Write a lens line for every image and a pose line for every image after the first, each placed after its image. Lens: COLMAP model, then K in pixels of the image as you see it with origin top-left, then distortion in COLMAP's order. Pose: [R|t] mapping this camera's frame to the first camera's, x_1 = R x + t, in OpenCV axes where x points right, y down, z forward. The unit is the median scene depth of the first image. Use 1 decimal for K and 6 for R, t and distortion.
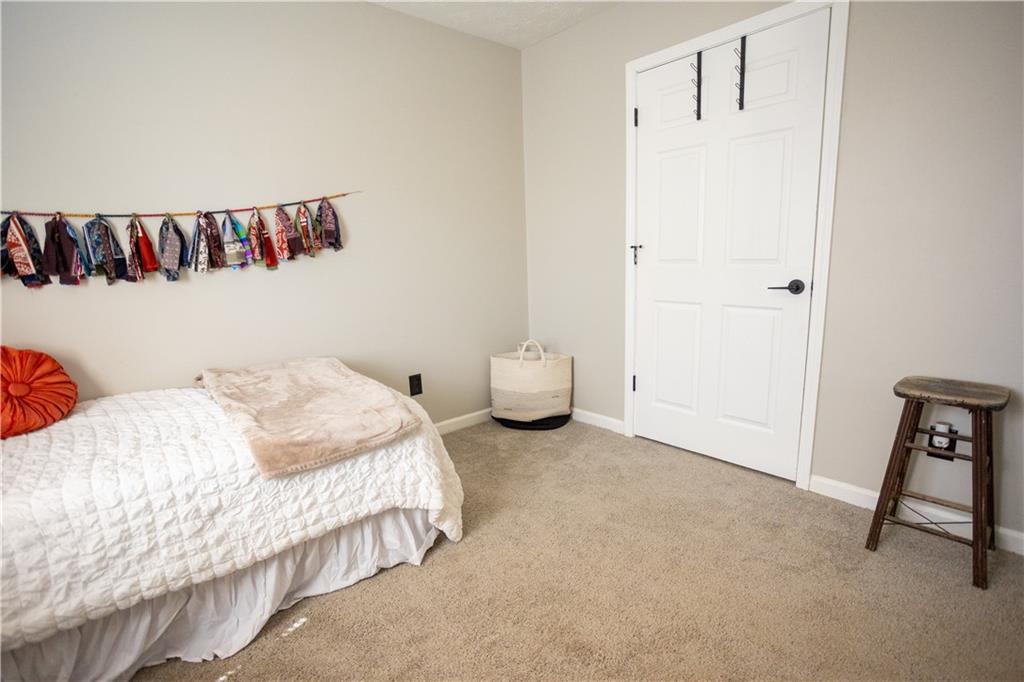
lens RADIAL K [[497.7, 0, 515.2], [0, 497.7, 348.0], [0, 0, 1]] dist [-0.048563, 0.027264]
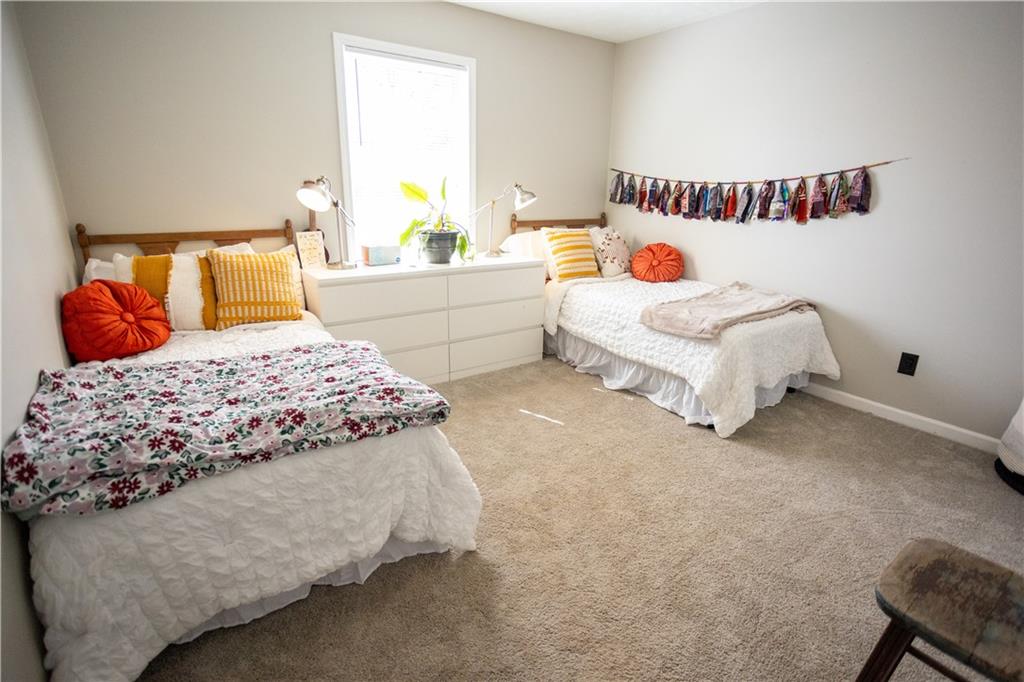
lens RADIAL K [[497.7, 0, 515.2], [0, 497.7, 348.0], [0, 0, 1]] dist [-0.048563, 0.027264]
pose [[-0.105037, 0.329450, -0.938312, 1.132504], [-0.215081, 0.913674, 0.344877, -0.175111], [0.970931, 0.238038, -0.025111, 0.440258]]
